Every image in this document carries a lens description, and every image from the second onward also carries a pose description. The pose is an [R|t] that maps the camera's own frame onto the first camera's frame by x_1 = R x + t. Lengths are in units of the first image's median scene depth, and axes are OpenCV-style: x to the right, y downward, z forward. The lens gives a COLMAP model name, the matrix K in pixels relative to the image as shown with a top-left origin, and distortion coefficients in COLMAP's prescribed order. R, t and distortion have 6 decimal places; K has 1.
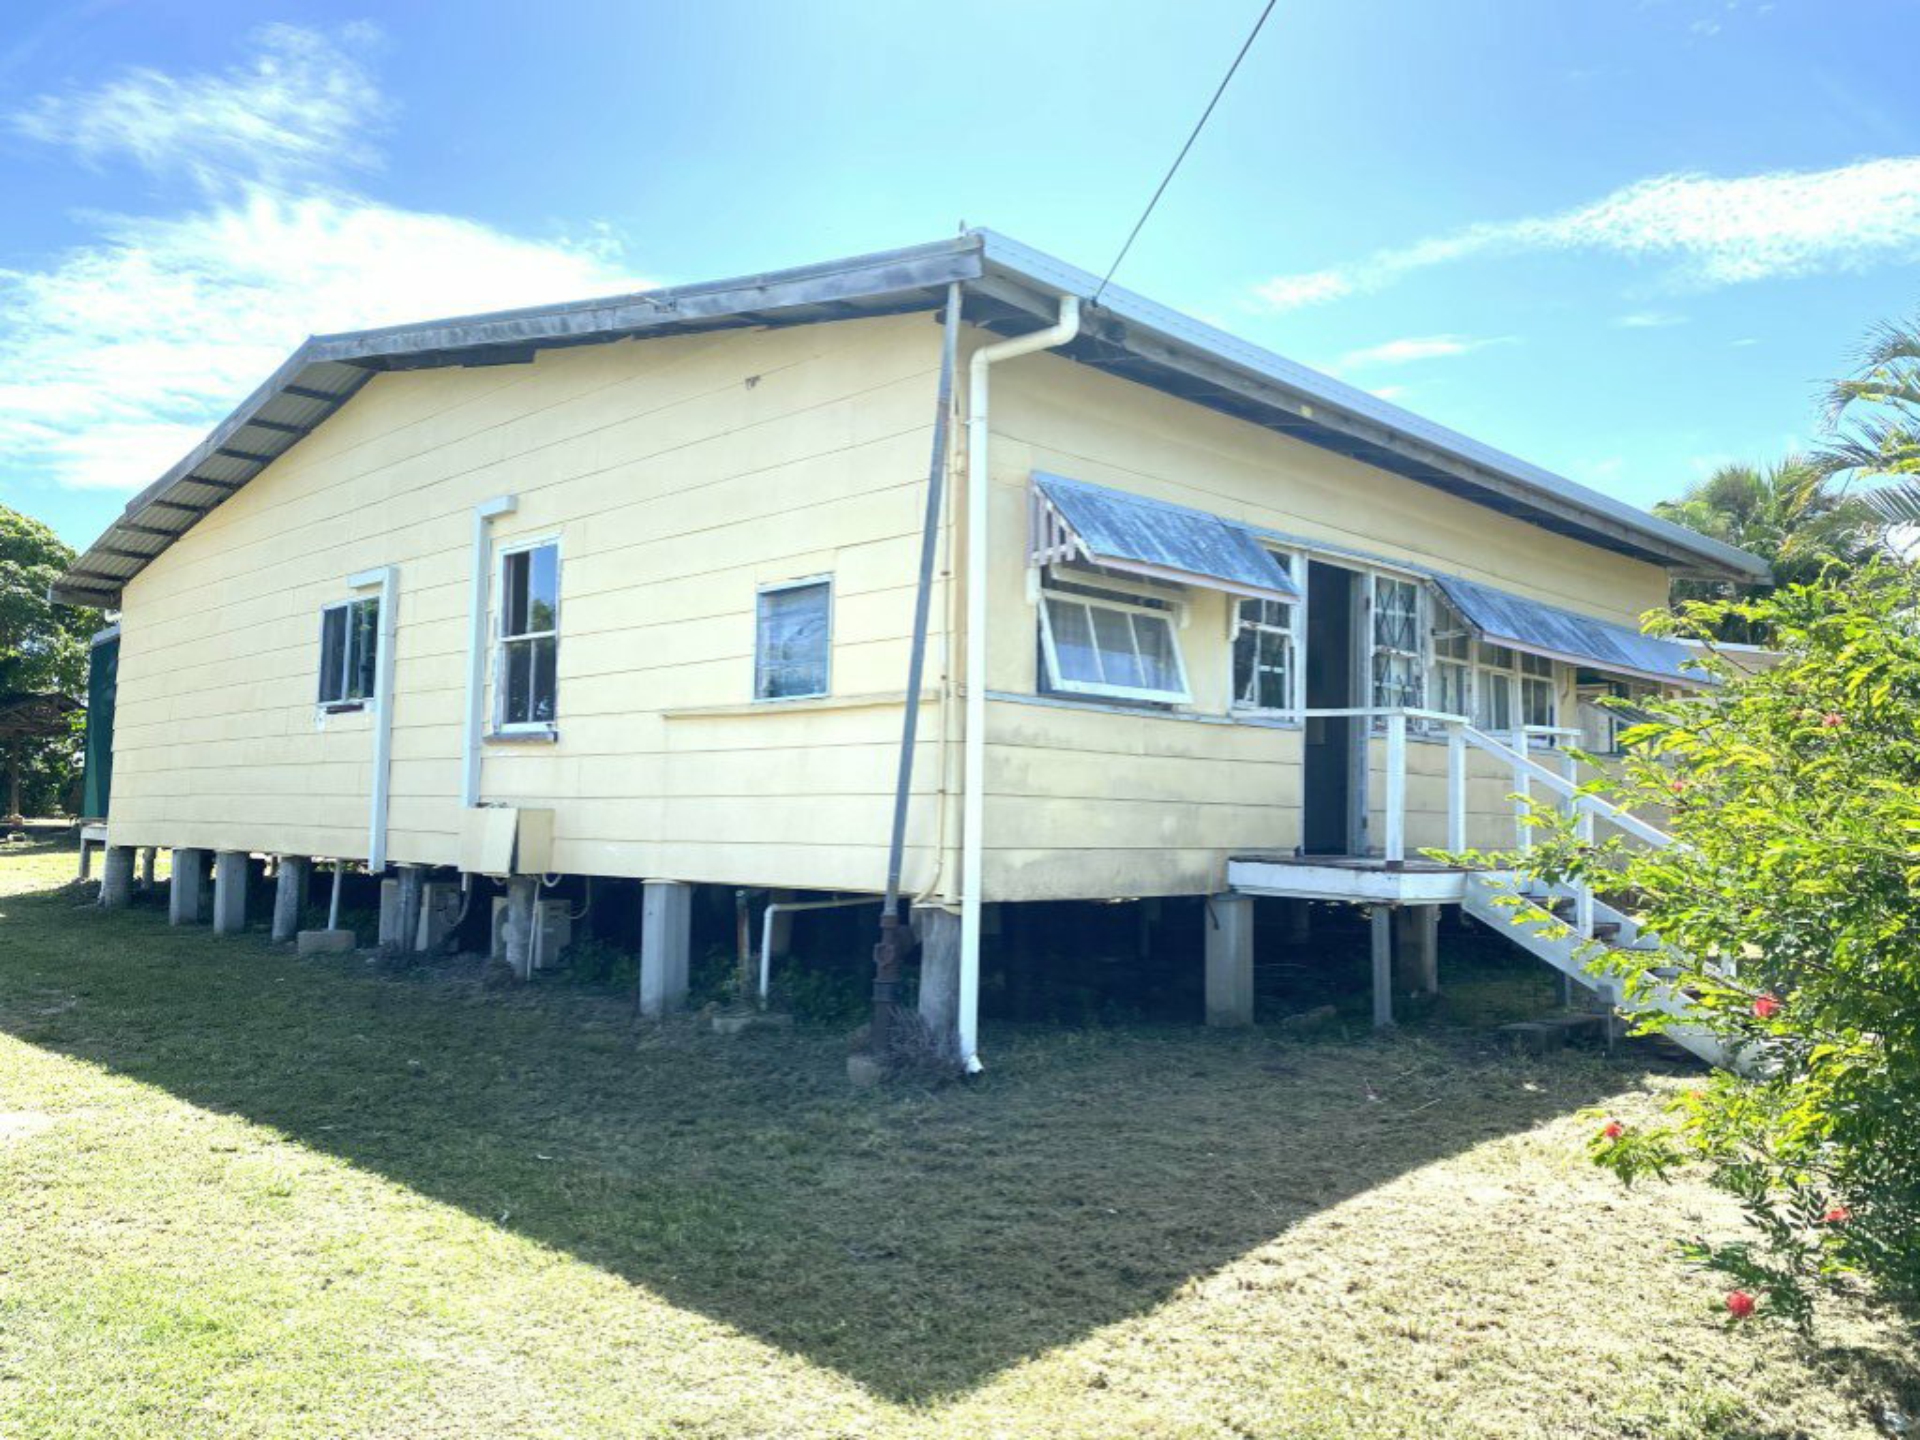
lens RADIAL K [[1455.7, 0, 955.9], [0, 1455.7, 717.5], [0, 0, 1]] dist [0.024105, -0.016893]
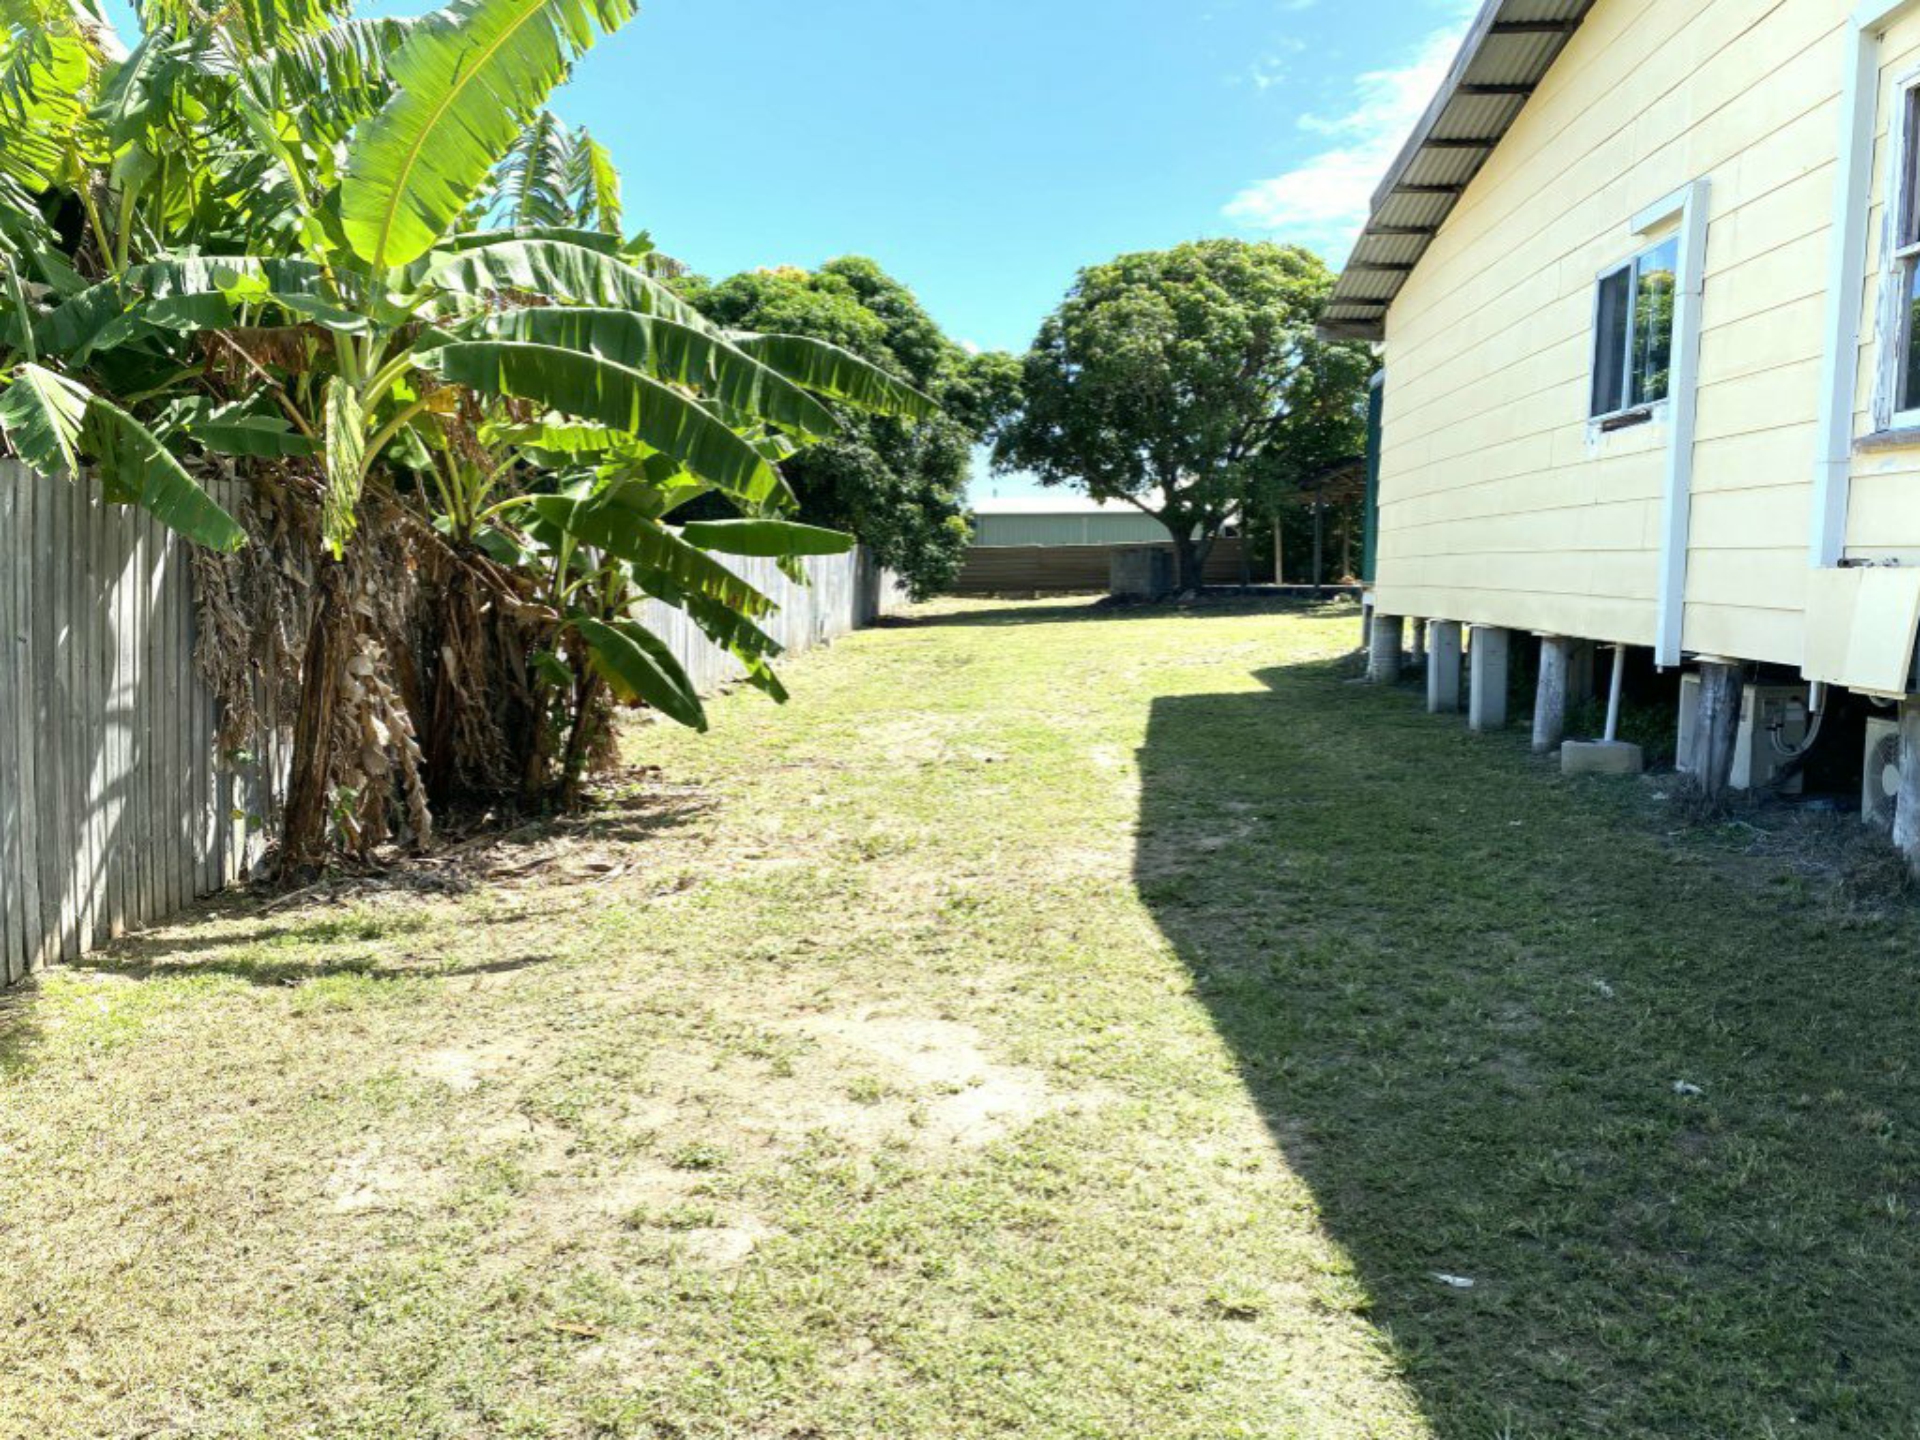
lens RADIAL K [[1455.7, 0, 953.5], [0, 1455.7, 717.4], [0, 0, 1]] dist [0.024105, -0.016893]
pose [[0.652811, 0.062468, -0.754941, -0.105305], [0.063572, 0.988561, 0.136771, 0.017555], [0.754849, -0.137278, 0.641372, 0.324021]]
